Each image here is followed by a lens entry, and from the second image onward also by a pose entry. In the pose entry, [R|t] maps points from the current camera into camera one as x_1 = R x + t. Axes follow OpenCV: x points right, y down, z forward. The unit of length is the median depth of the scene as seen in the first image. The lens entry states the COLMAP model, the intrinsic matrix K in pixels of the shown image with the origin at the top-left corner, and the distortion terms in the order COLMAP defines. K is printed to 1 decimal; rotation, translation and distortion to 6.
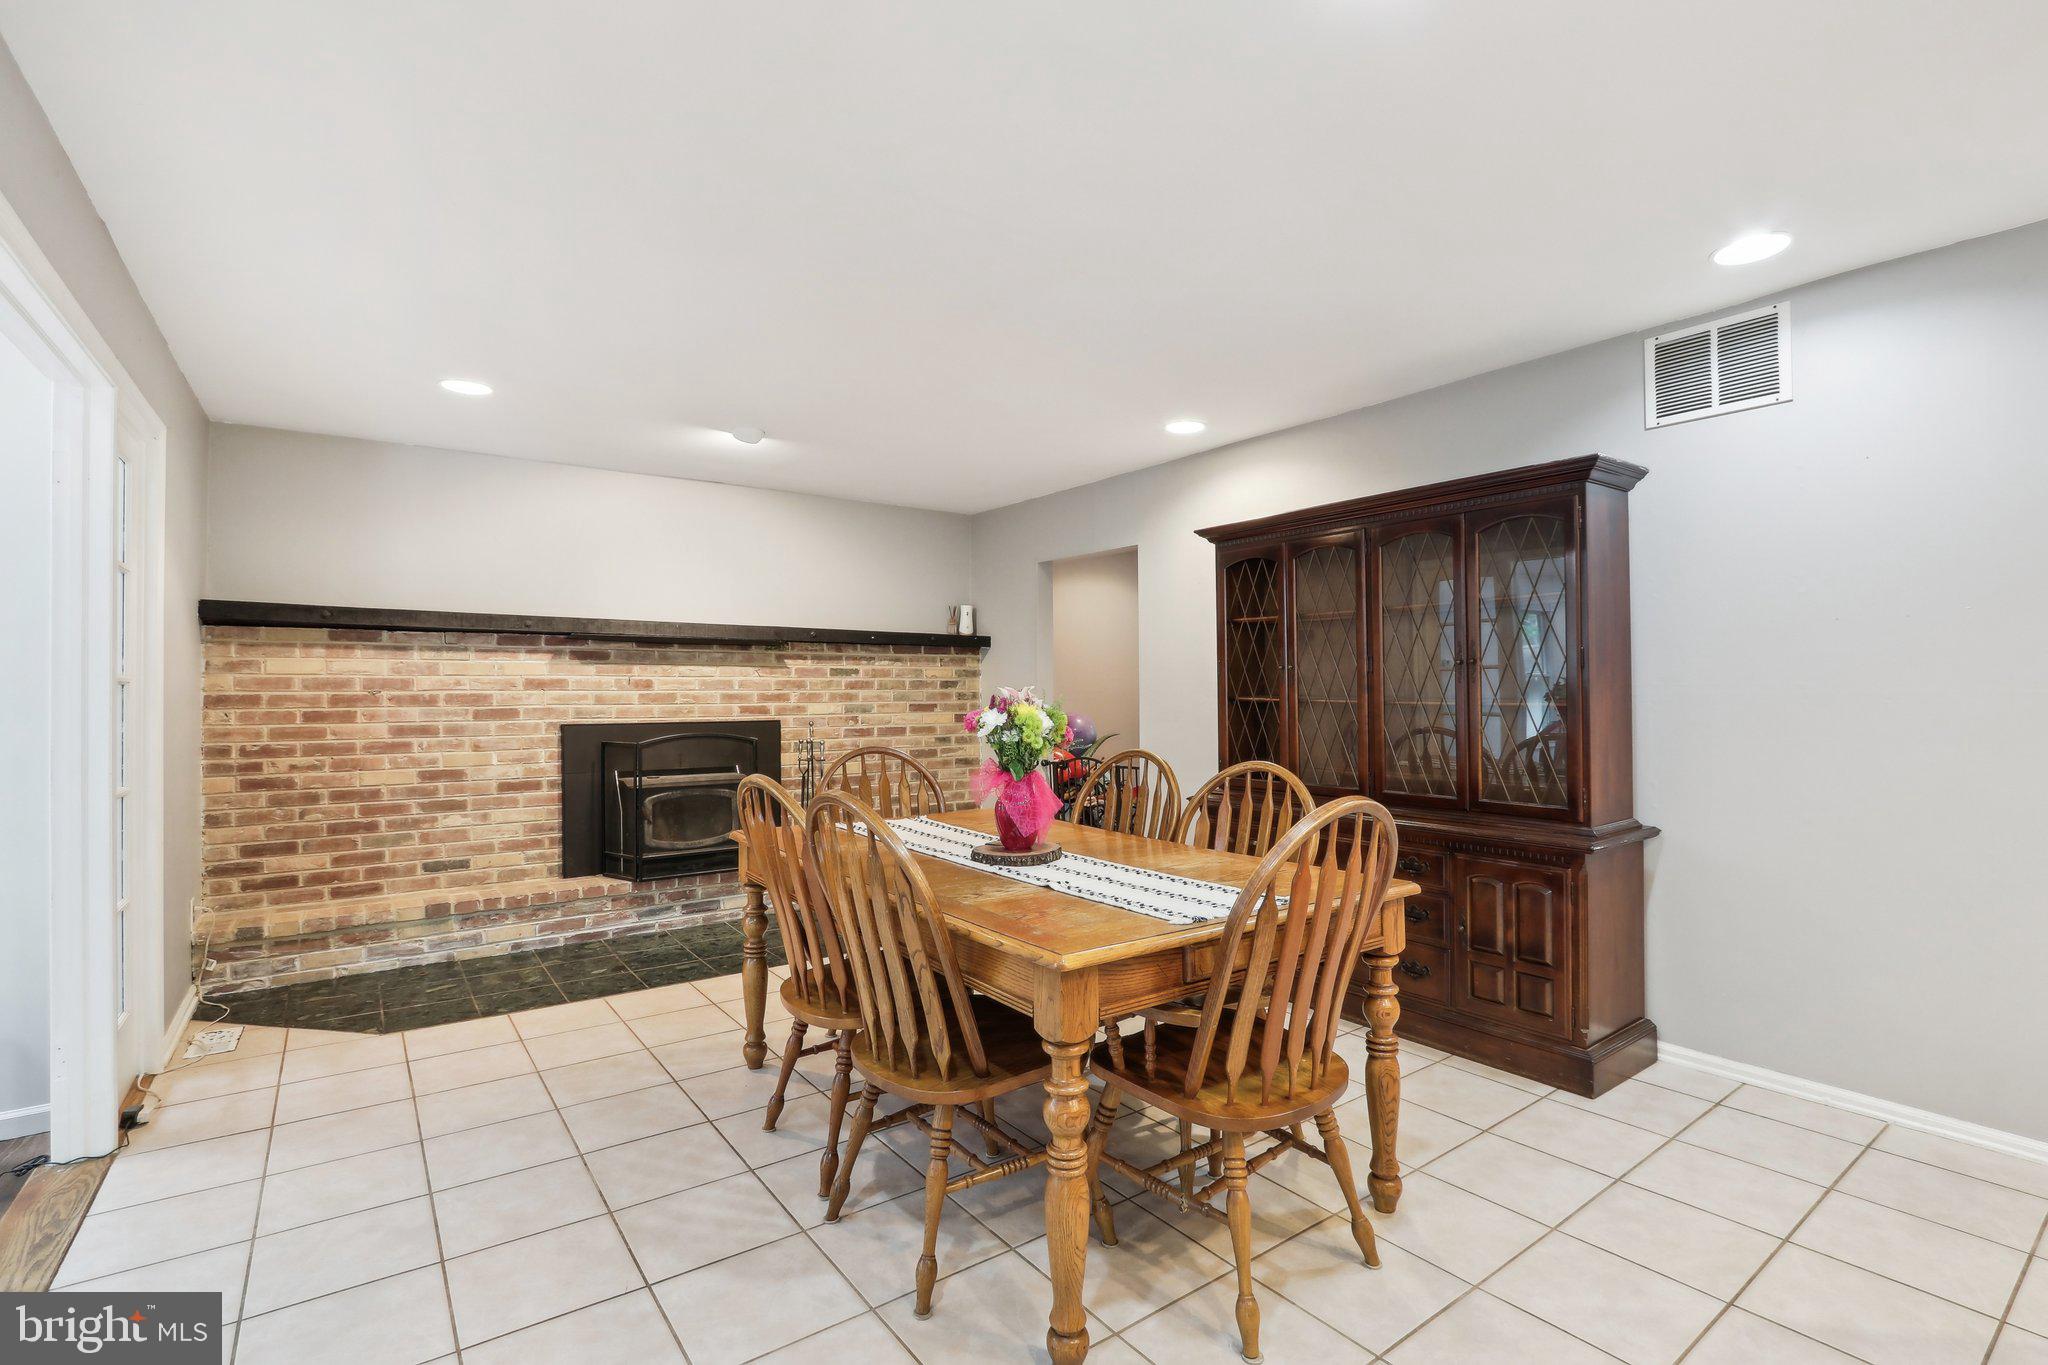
lens RADIAL K [[976.1, 0, 1010.4], [0, 976.1, 687.9], [0, 0, 1]] dist [-0.001975, -0.000065]
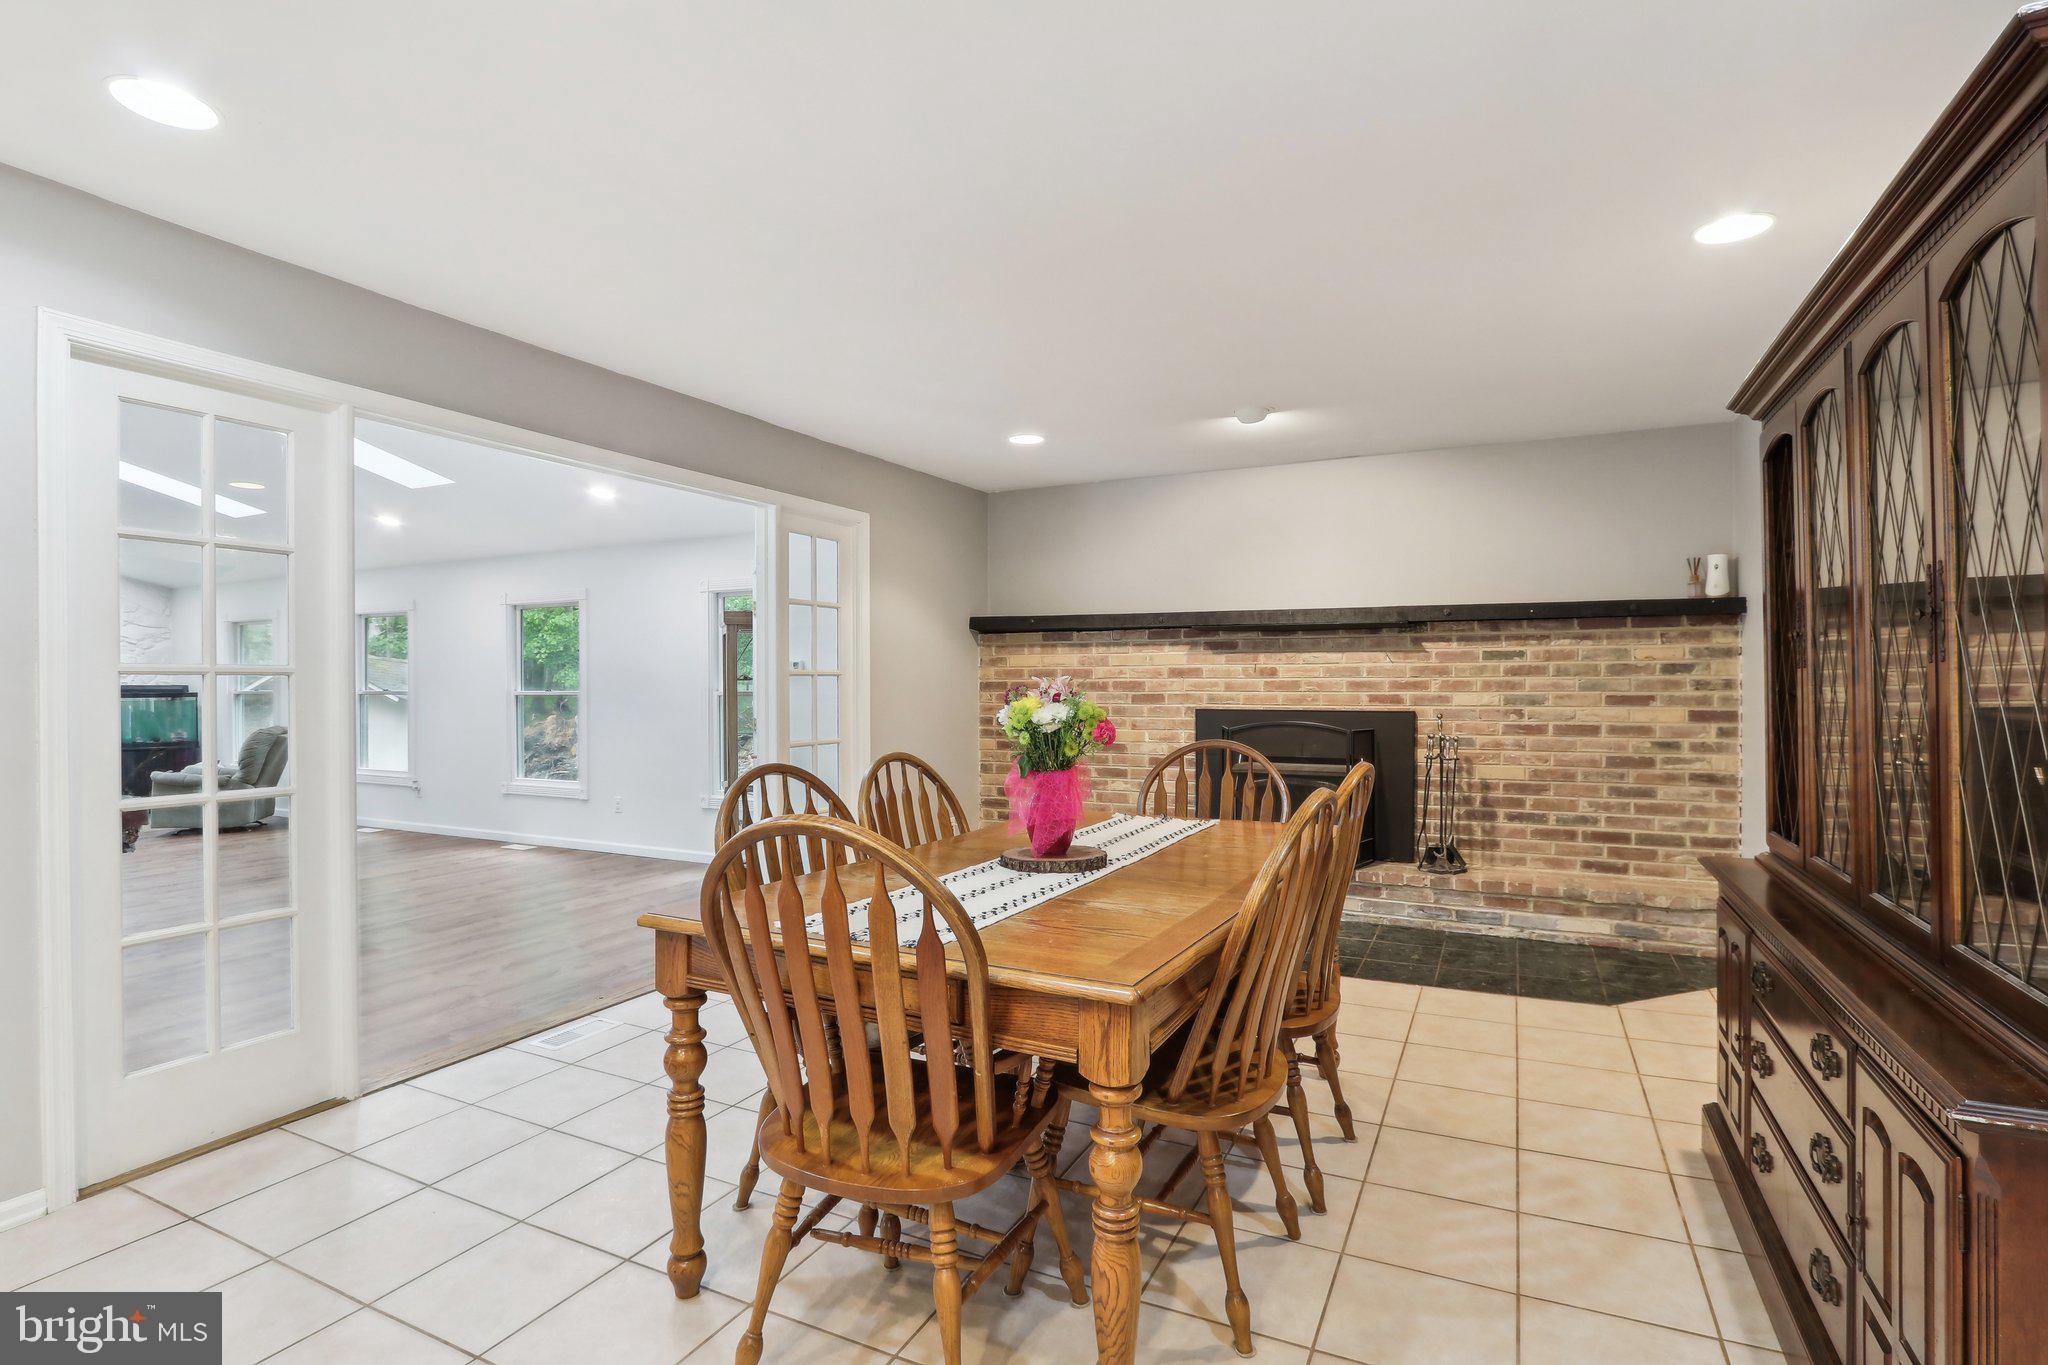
lens RADIAL K [[976.1, 0, 1017.9], [0, 976.1, 676.7], [0, 0, 1]] dist [-0.001975, -0.000065]
pose [[0.484402, -0.001072, -0.874845, 0.364912], [0.006145, 0.999979, 0.002177, -0.002494], [0.874824, -0.006430, 0.484398, 0.255635]]
